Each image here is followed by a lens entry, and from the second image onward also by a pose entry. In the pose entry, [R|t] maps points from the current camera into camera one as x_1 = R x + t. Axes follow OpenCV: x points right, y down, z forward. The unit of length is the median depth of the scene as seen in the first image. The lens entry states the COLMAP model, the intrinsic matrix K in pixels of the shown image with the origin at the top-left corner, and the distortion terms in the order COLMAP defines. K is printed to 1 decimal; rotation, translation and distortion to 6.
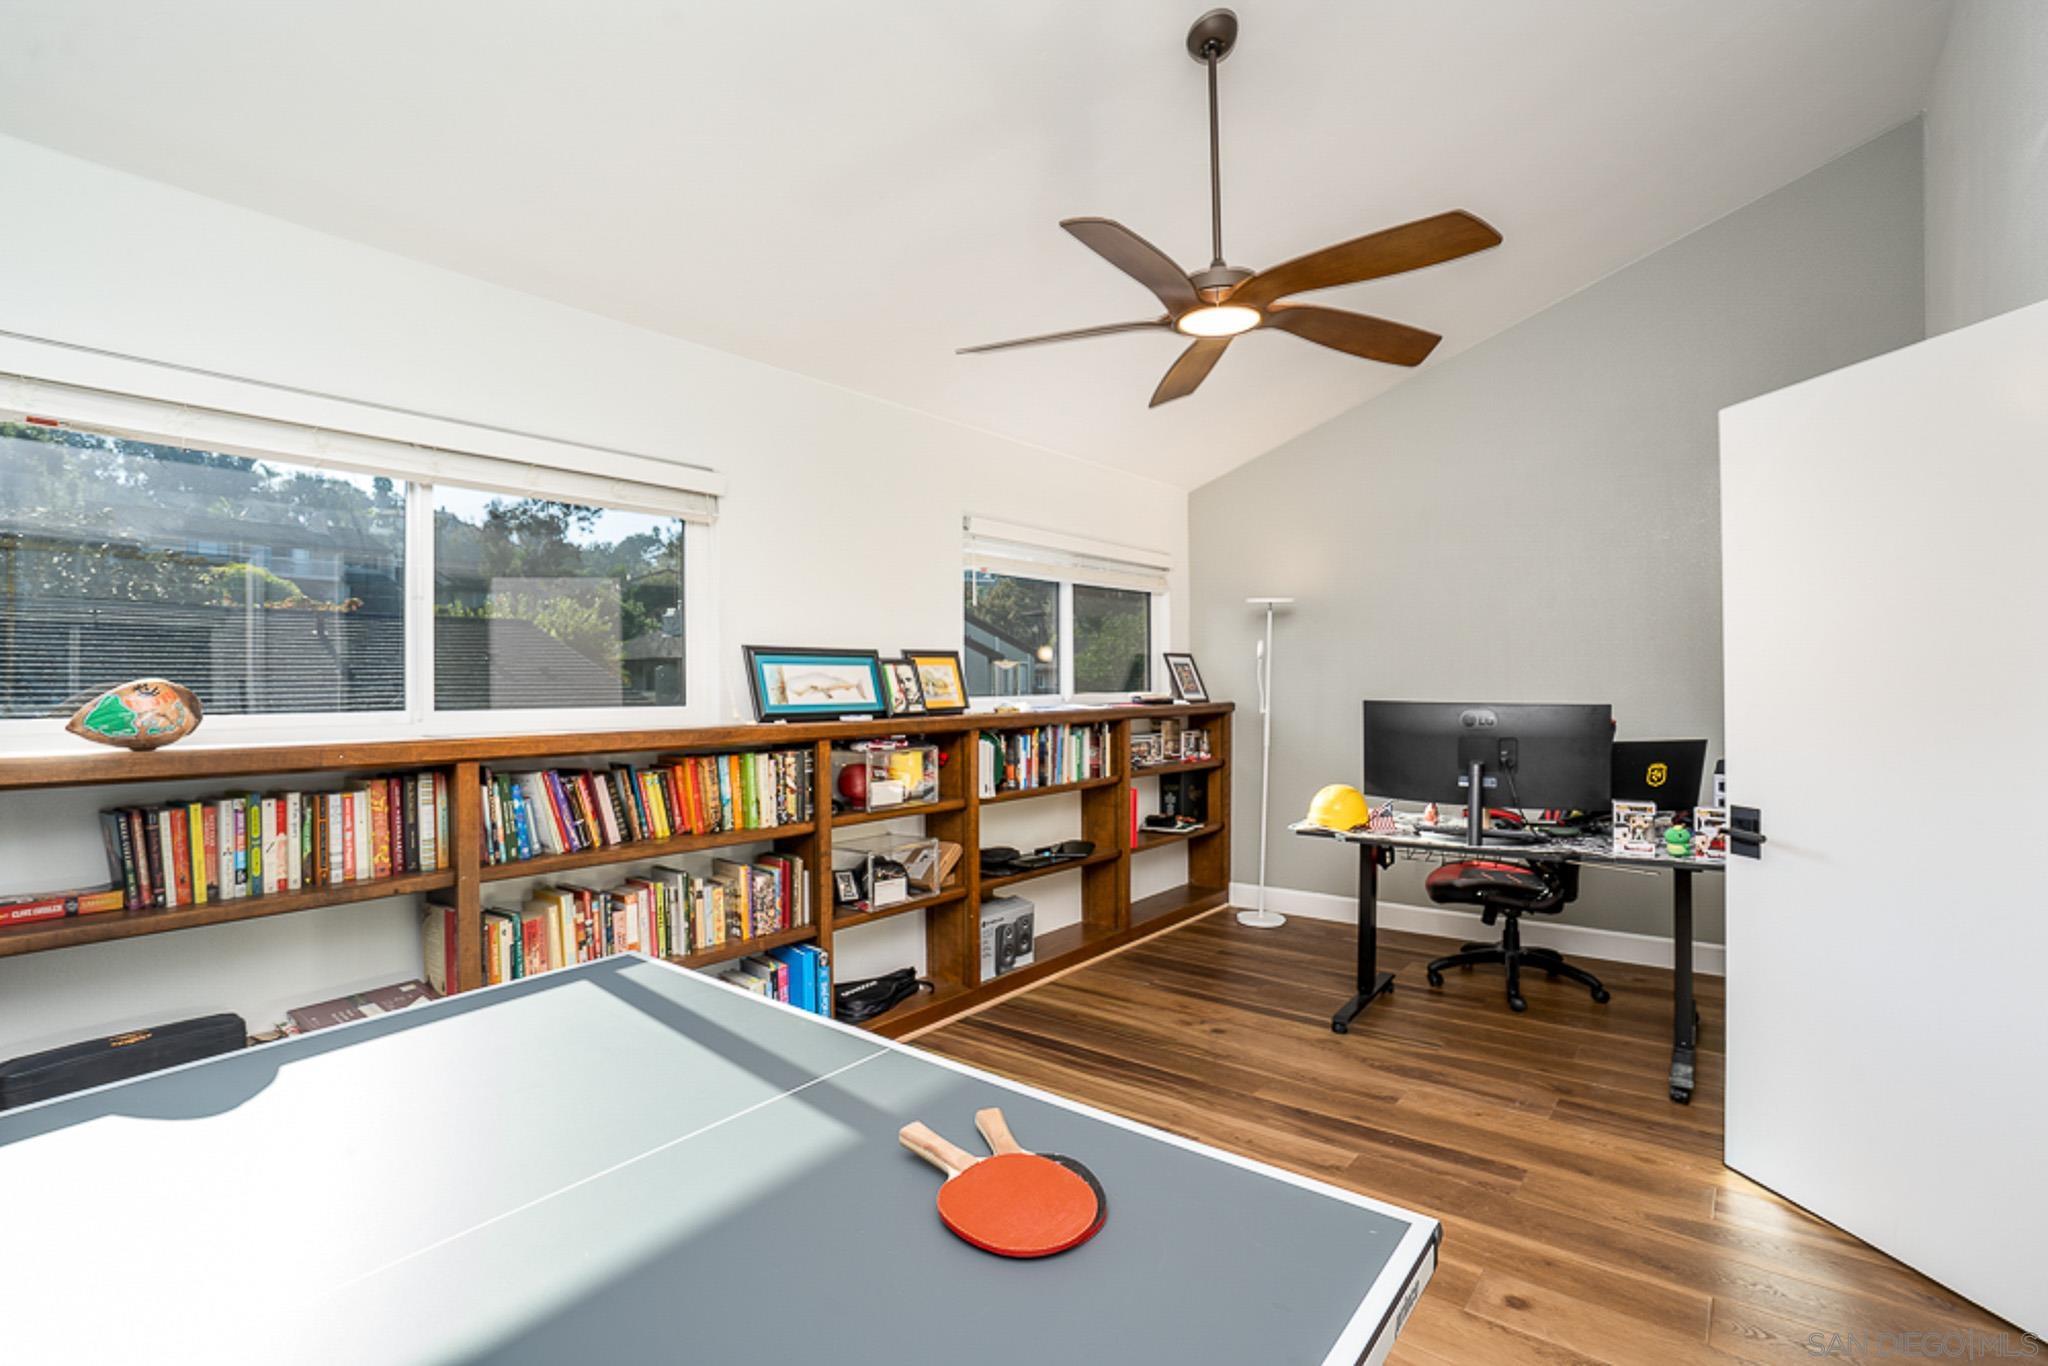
lens RADIAL K [[964.8, 0, 1015.2], [0, 964.8, 686.9], [0, 0, 1]] dist [-0.065947, 0.027523]
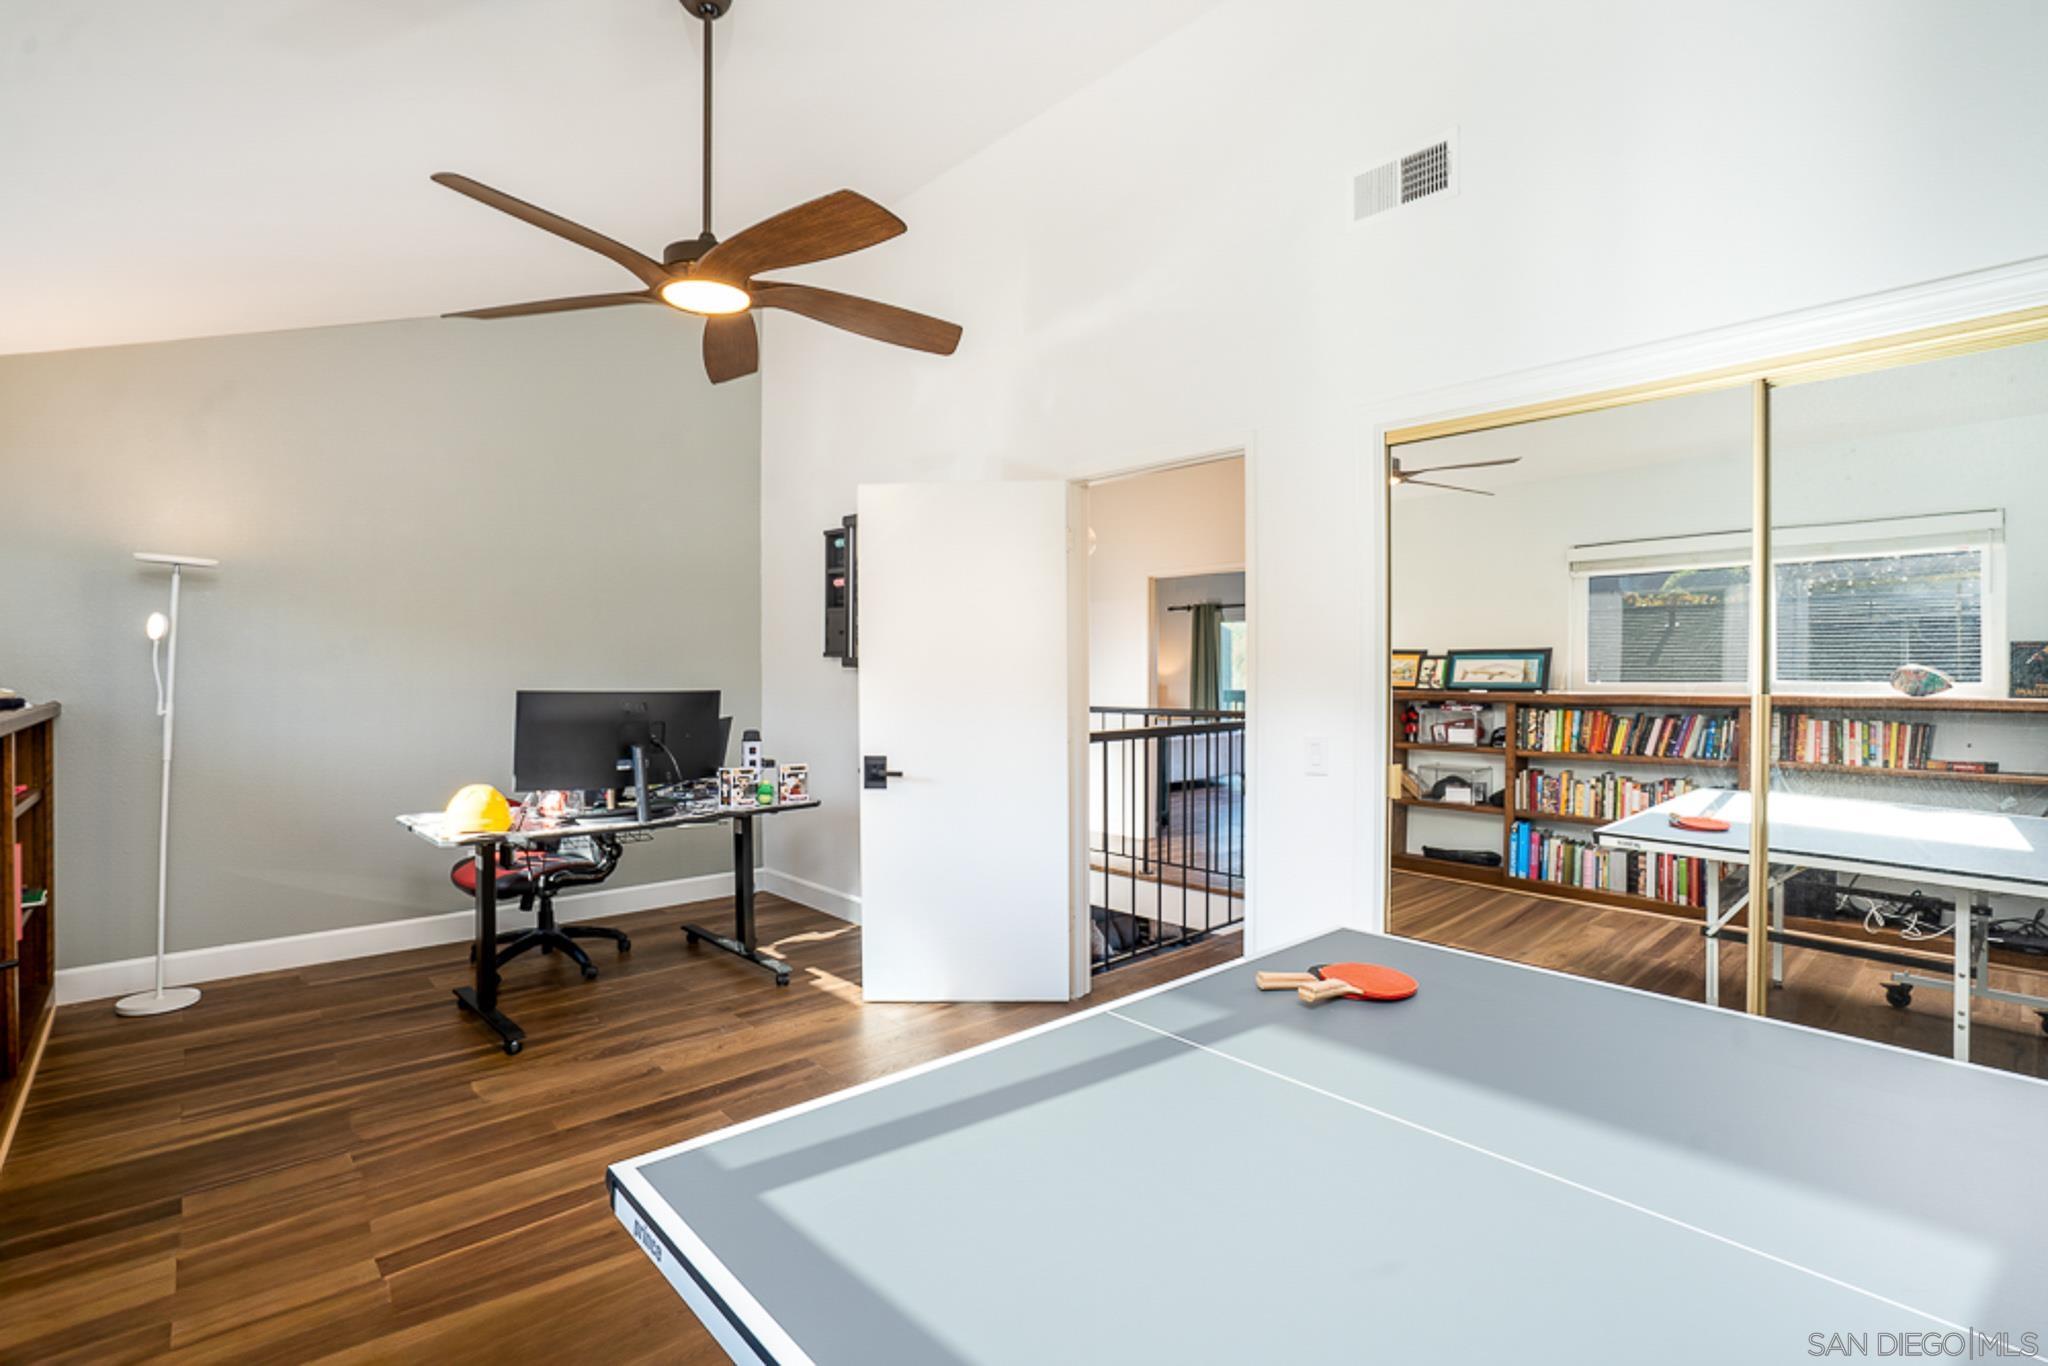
lens RADIAL K [[964.8, 0, 1015.2], [0, 964.8, 686.9], [0, 0, 1]] dist [-0.065947, 0.027523]
pose [[0.151022, -0.012273, 0.988454, -0.560855], [0.003882, 0.999923, 0.011822, 0.000701], [-0.988523, 0.002052, 0.151058, 0.436525]]
